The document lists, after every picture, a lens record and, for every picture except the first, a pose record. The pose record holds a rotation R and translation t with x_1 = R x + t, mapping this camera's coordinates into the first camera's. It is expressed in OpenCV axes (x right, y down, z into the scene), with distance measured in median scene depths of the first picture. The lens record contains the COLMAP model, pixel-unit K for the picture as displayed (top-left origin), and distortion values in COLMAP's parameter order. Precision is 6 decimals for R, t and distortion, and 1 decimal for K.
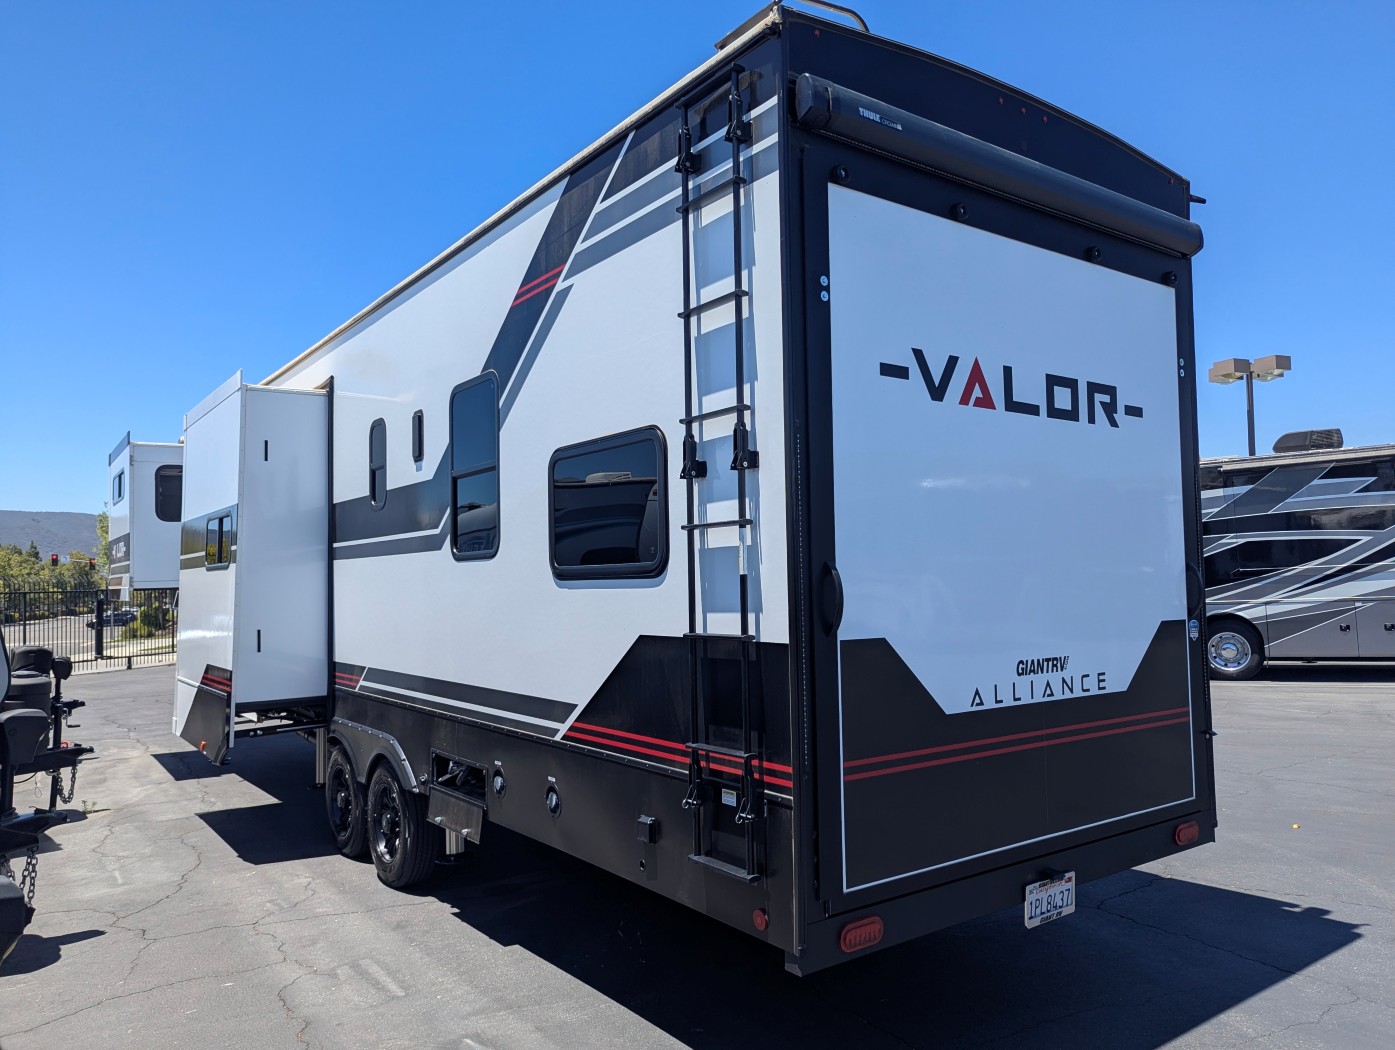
lens RADIAL K [[980.7, 0, 687.7], [0, 980.7, 531.2], [0, 0, 1]] dist [0.042320, -0.044891]
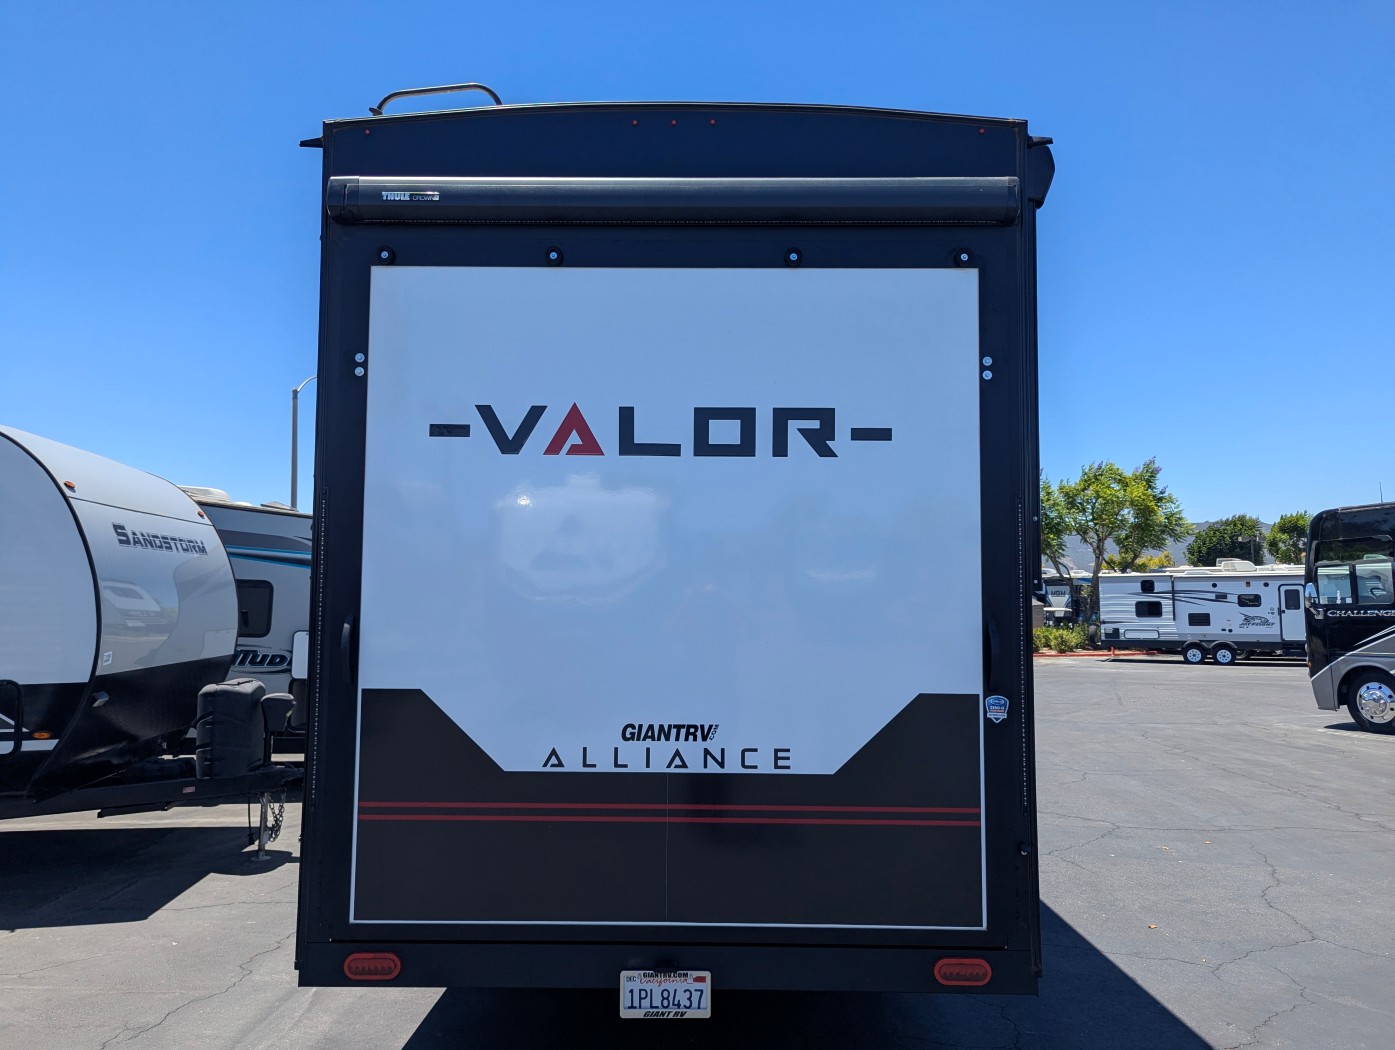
lens RADIAL K [[980.7, 0, 687.7], [0, 980.7, 531.2], [0, 0, 1]] dist [0.042320, -0.044891]
pose [[0.804361, -0.017444, -0.593884, 0.907047], [0.011927, 0.999842, -0.013214, -0.035905], [0.594021, 0.003546, 0.804442, 0.282843]]
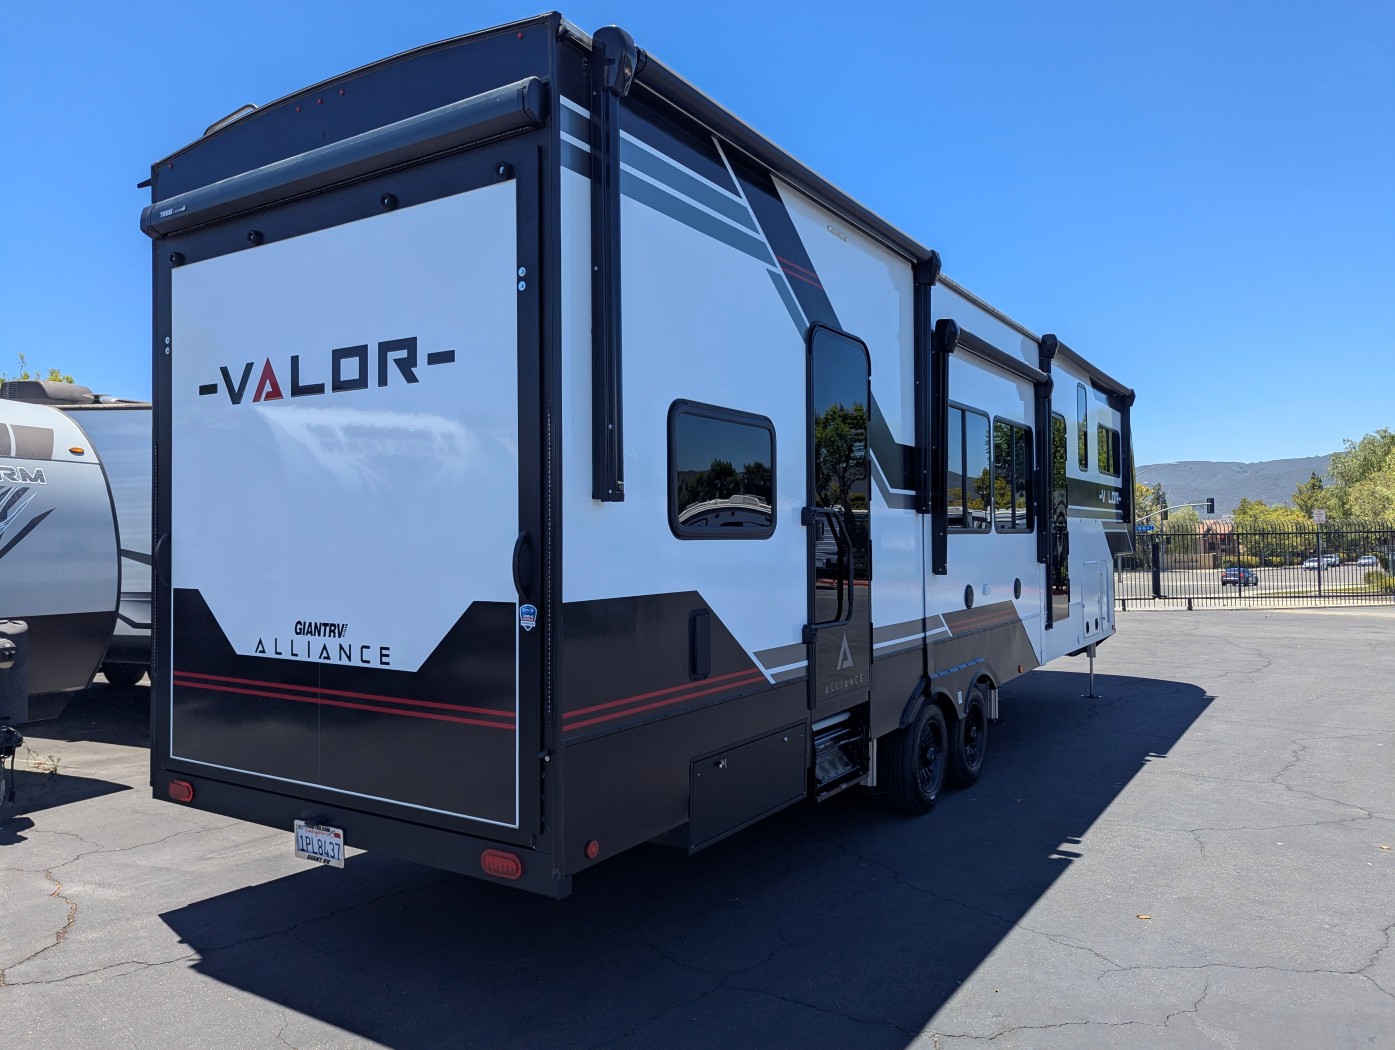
lens RADIAL K [[983.1, 0, 697.5], [0, 983.1, 525.0], [0, 0, 1]] dist [0.013788, -0.003293]
pose [[0.372347, 0.001680, -0.928092, 1.496335], [0.048054, 0.998622, 0.021087, 0.020407], [0.926849, -0.052451, 0.371753, 0.982320]]
